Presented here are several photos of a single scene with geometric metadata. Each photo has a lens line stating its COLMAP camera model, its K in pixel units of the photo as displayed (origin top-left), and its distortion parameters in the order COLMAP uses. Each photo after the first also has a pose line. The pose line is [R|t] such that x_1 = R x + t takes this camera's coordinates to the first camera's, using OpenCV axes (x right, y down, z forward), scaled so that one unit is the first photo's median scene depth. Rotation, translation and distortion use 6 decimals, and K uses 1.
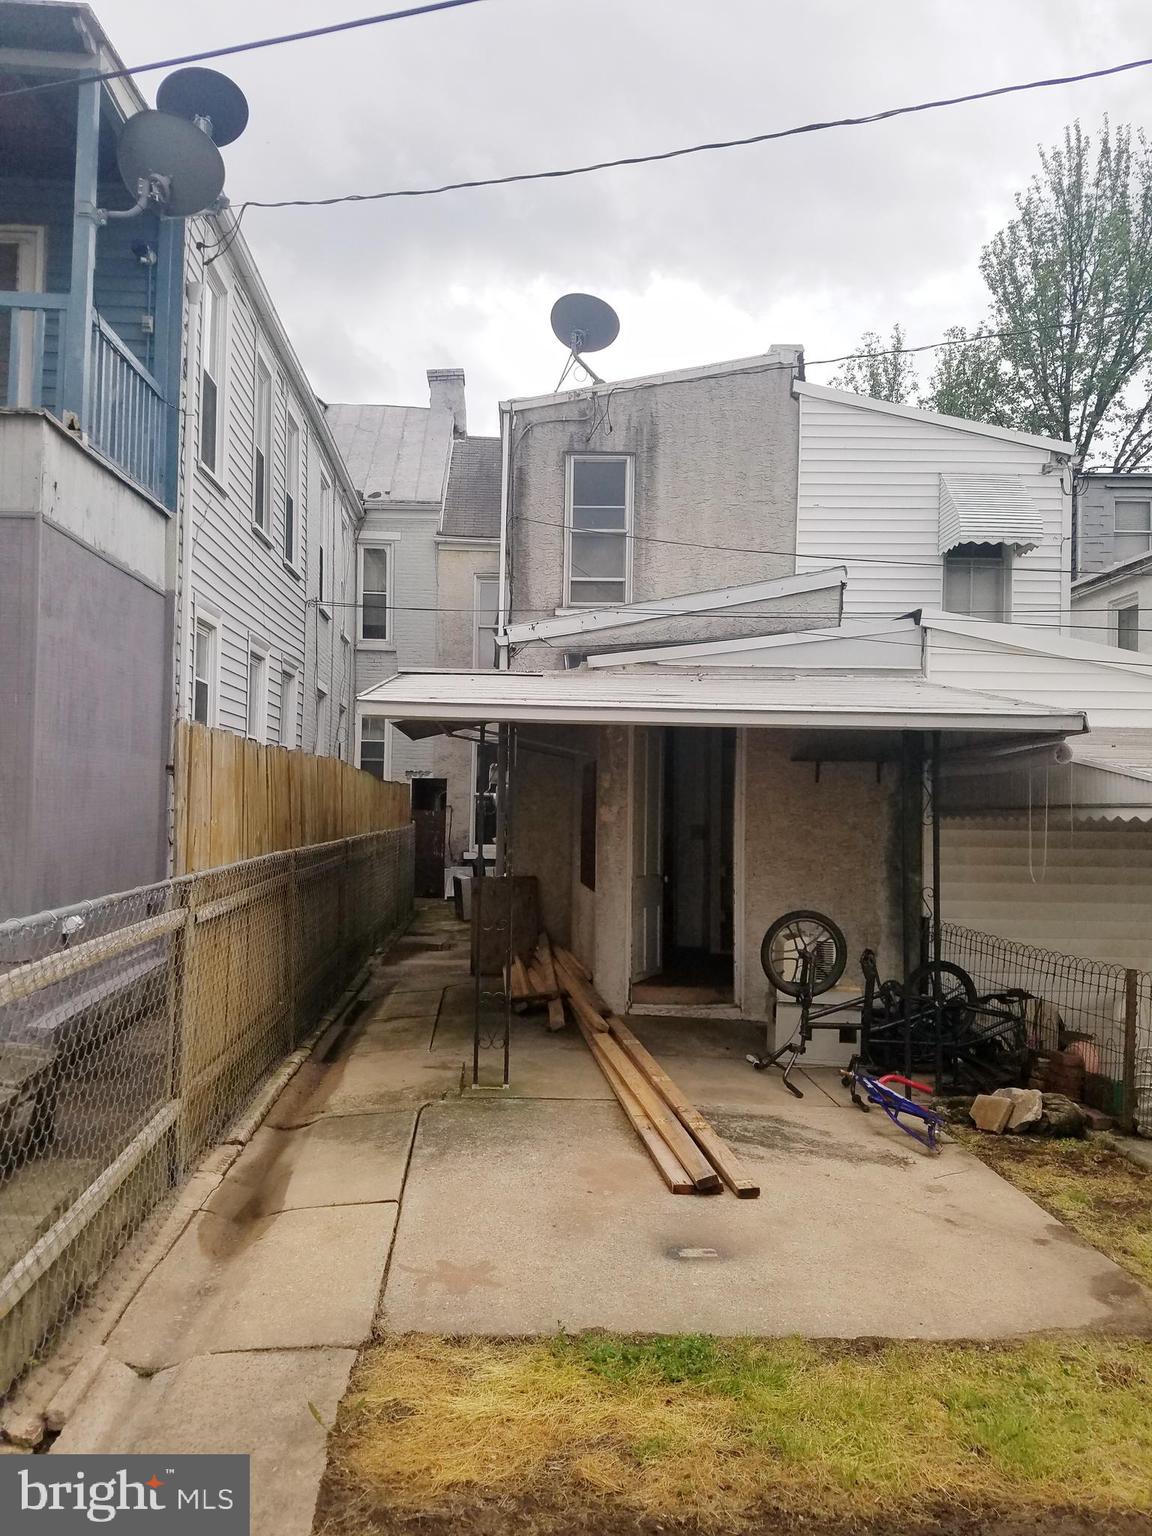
lens RADIAL K [[1169.2, 0, 570.4], [0, 1169.2, 770.3], [0, 0, 1]] dist [0.045158, -0.077023]
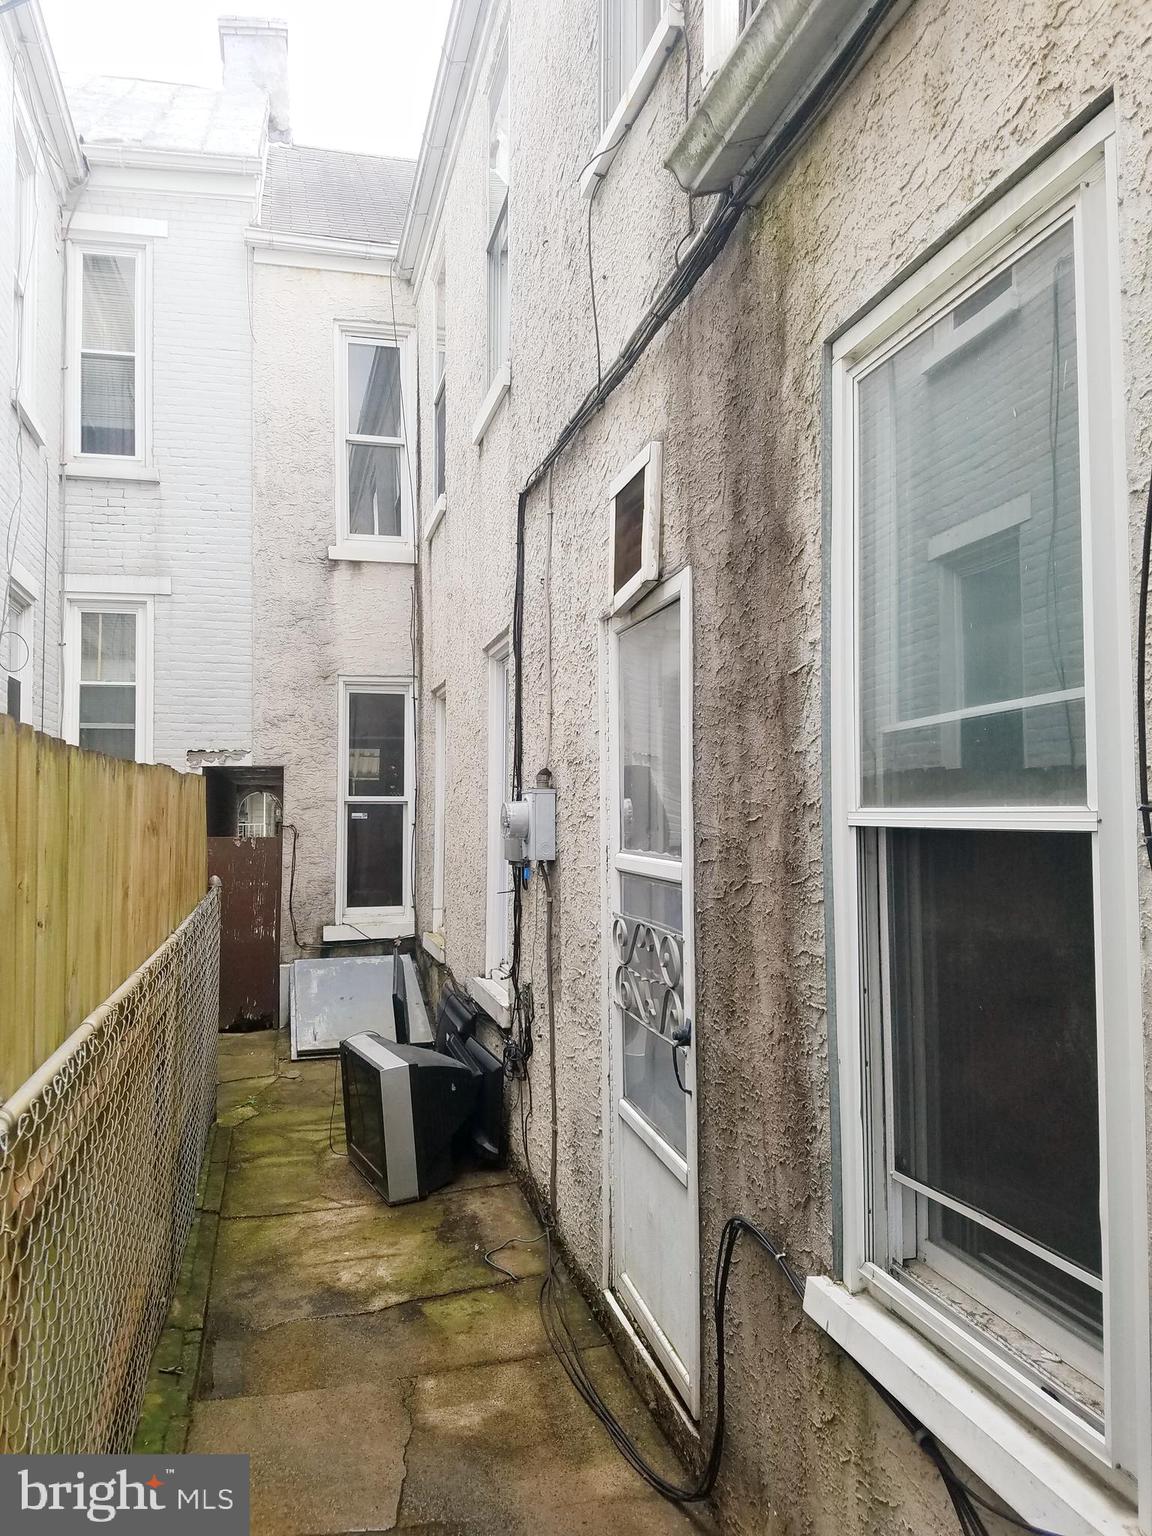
lens RADIAL K [[1169.2, 0, 570.4], [0, 1169.2, 770.3], [0, 0, 1]] dist [0.045158, -0.077023]
pose [[0.984392, -0.013475, 0.175471, -0.075212], [0.010619, 0.999796, 0.017204, 0.002032], [-0.175667, -0.015072, 0.984334, 0.530277]]
